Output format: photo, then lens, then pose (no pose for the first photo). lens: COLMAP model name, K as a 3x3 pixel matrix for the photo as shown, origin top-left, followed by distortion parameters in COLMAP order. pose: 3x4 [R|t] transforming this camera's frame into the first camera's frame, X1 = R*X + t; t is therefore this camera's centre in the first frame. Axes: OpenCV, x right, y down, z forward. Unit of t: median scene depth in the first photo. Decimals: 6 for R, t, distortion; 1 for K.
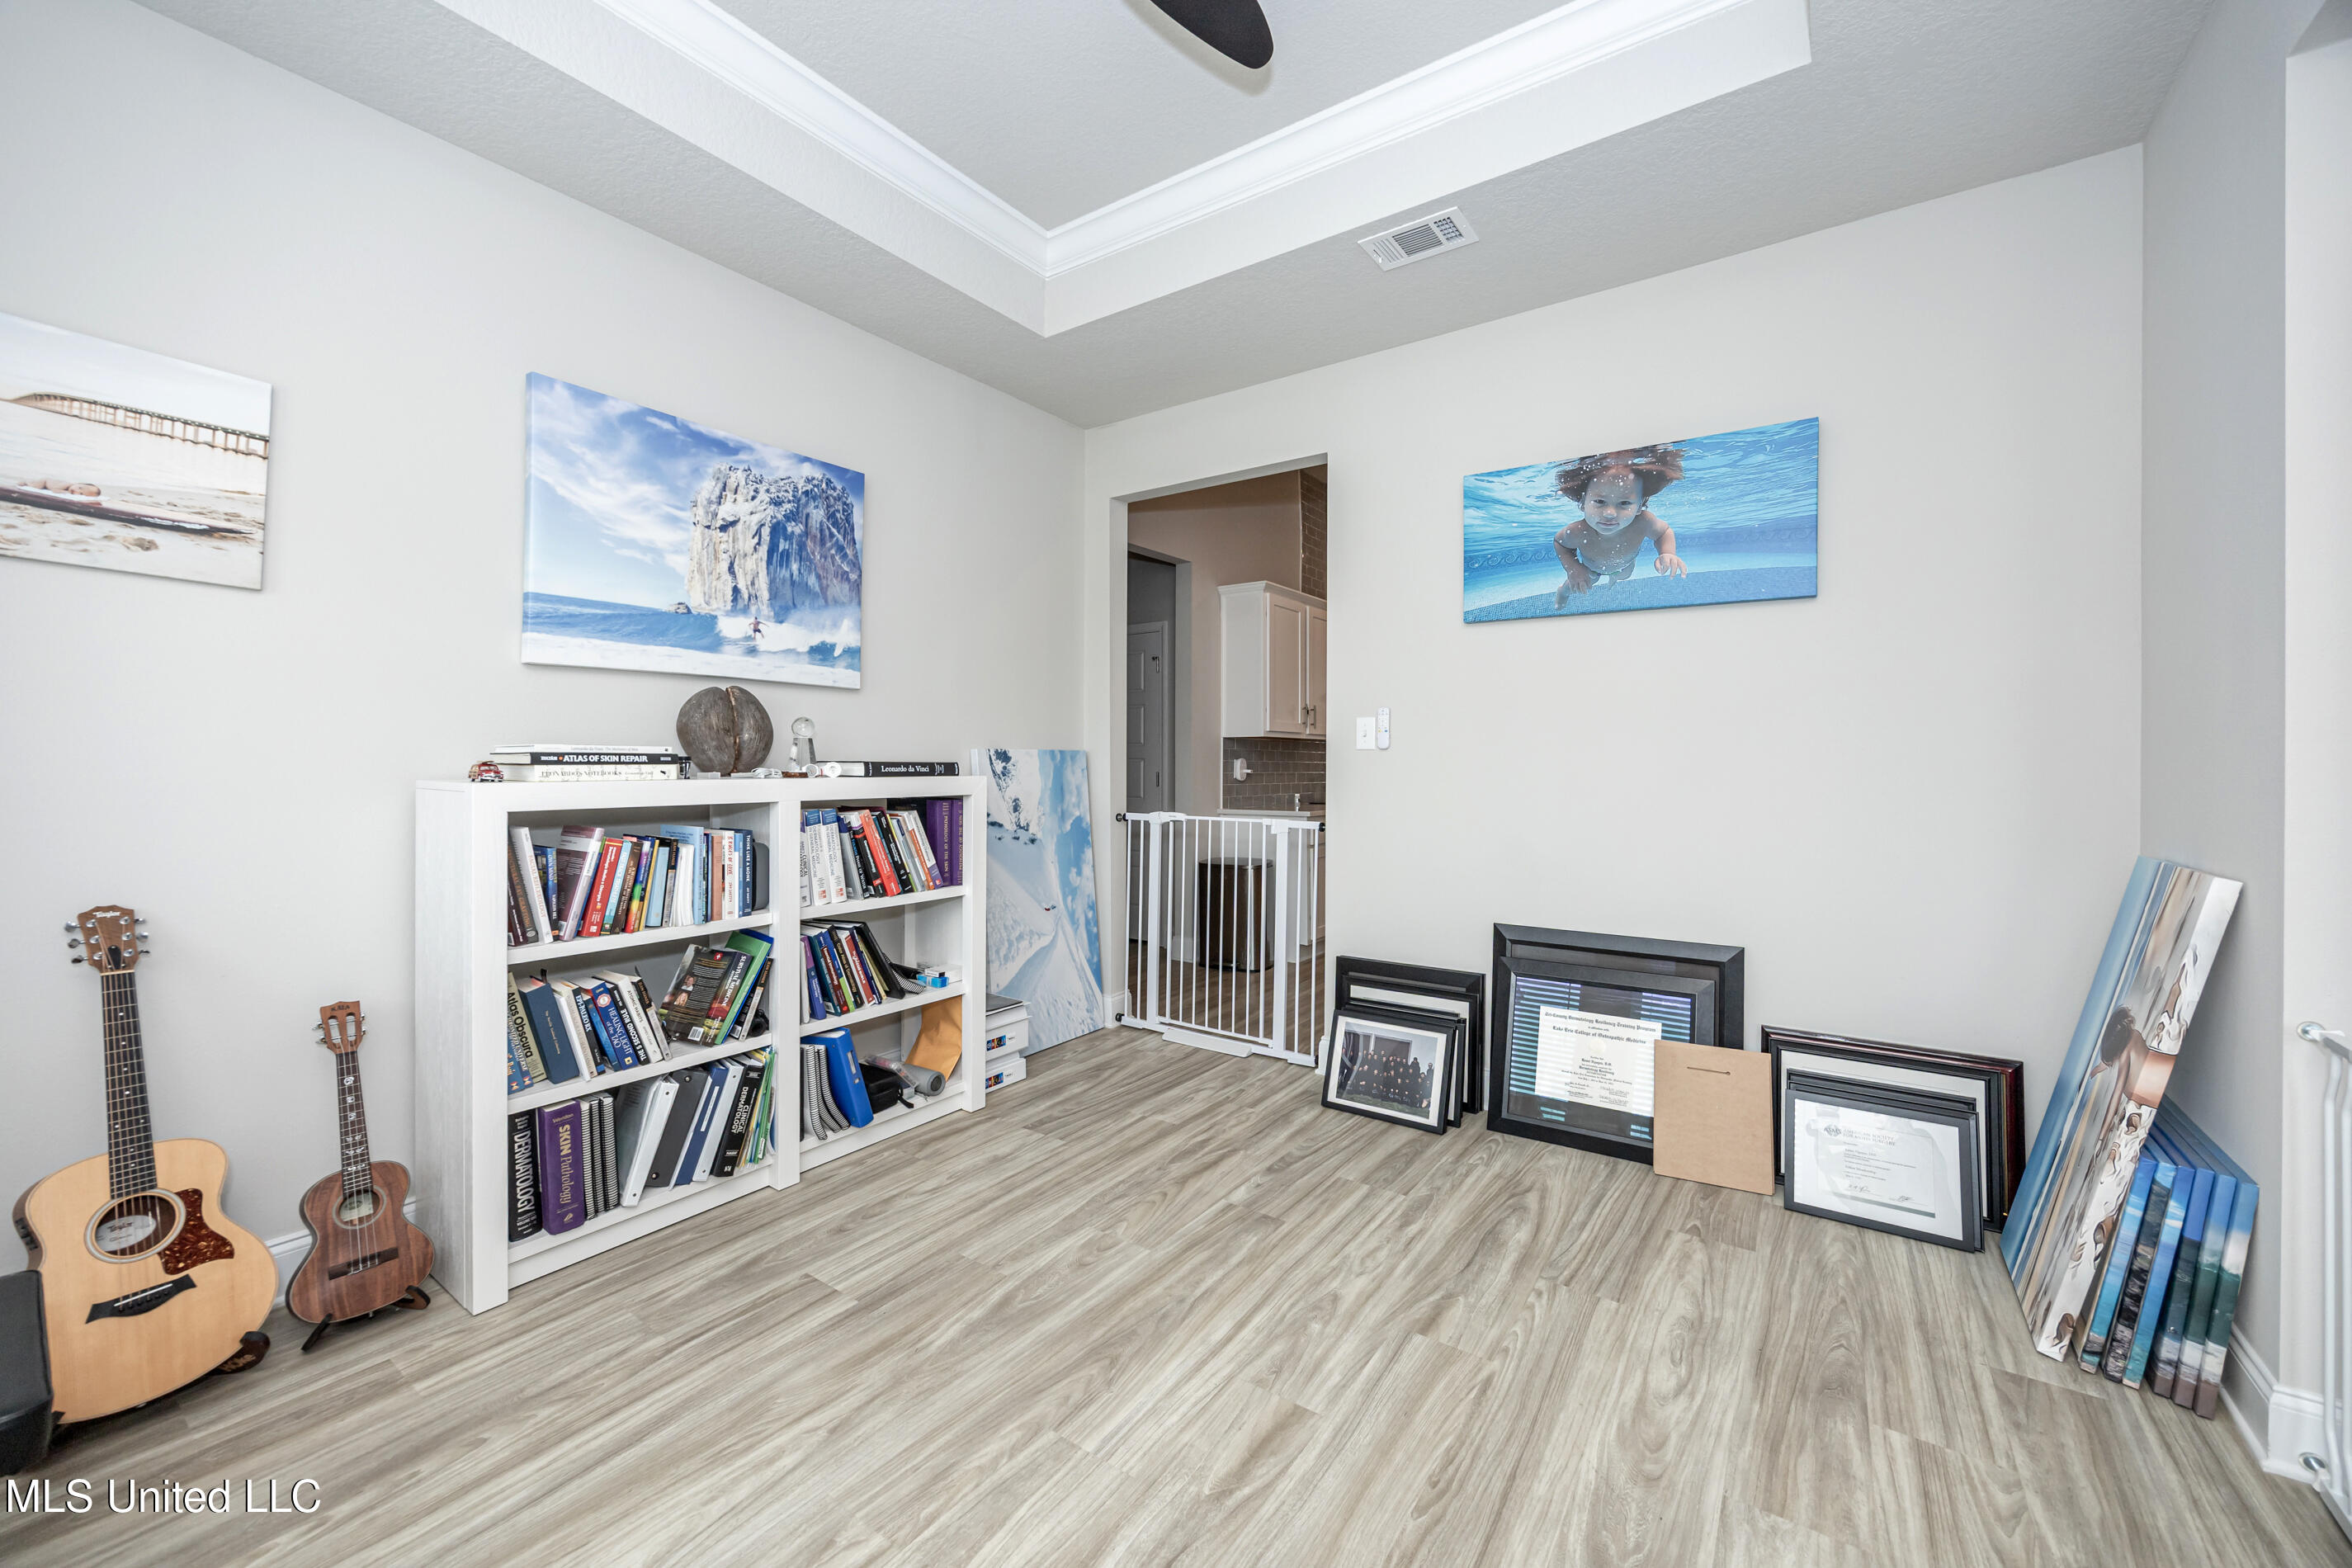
lens RADIAL K [[928.1, 0, 1196.3], [0, 928.1, 752.8], [0, 0, 1]] dist [-0.001611, -0.001888]
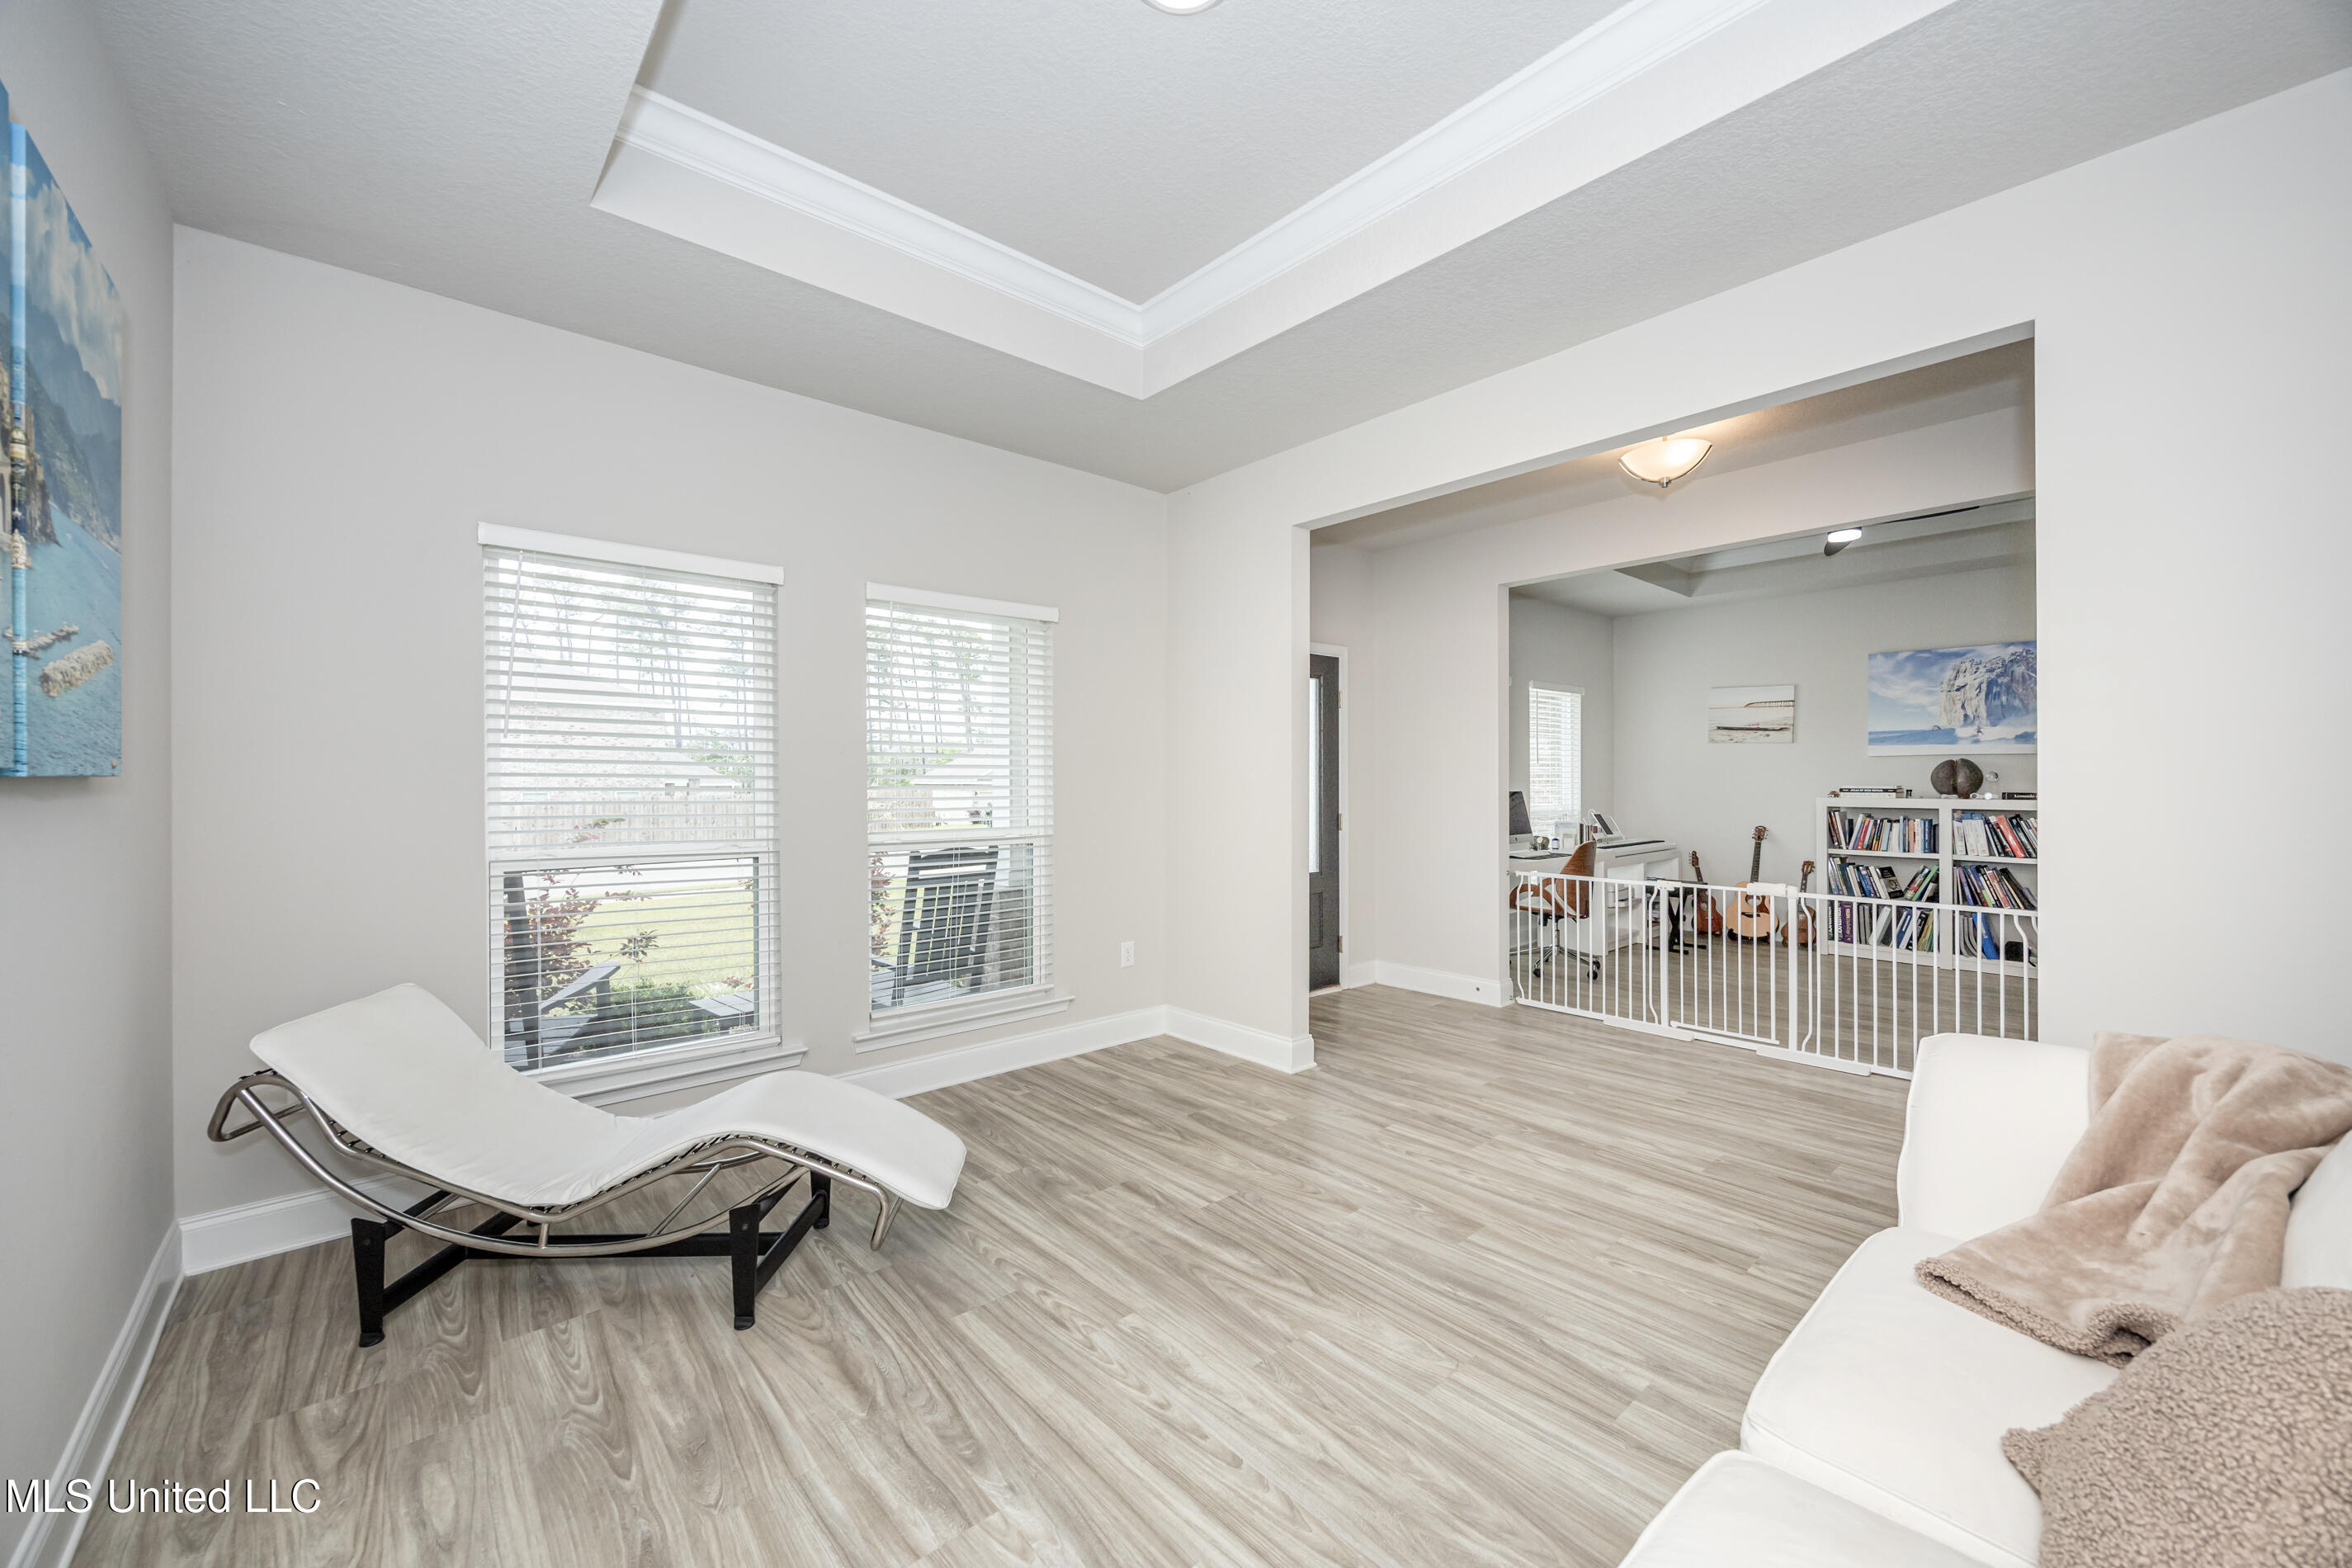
lens RADIAL K [[928.1, 0, 1186.7], [0, 928.1, 782.7], [0, 0, 1]] dist [-0.001611, -0.001888]
pose [[-0.252815, 0.003861, -0.967507, 2.203256], [0.010956, 0.999939, 0.001127, -0.036051], [0.967453, -0.010315, -0.252842, -0.269729]]
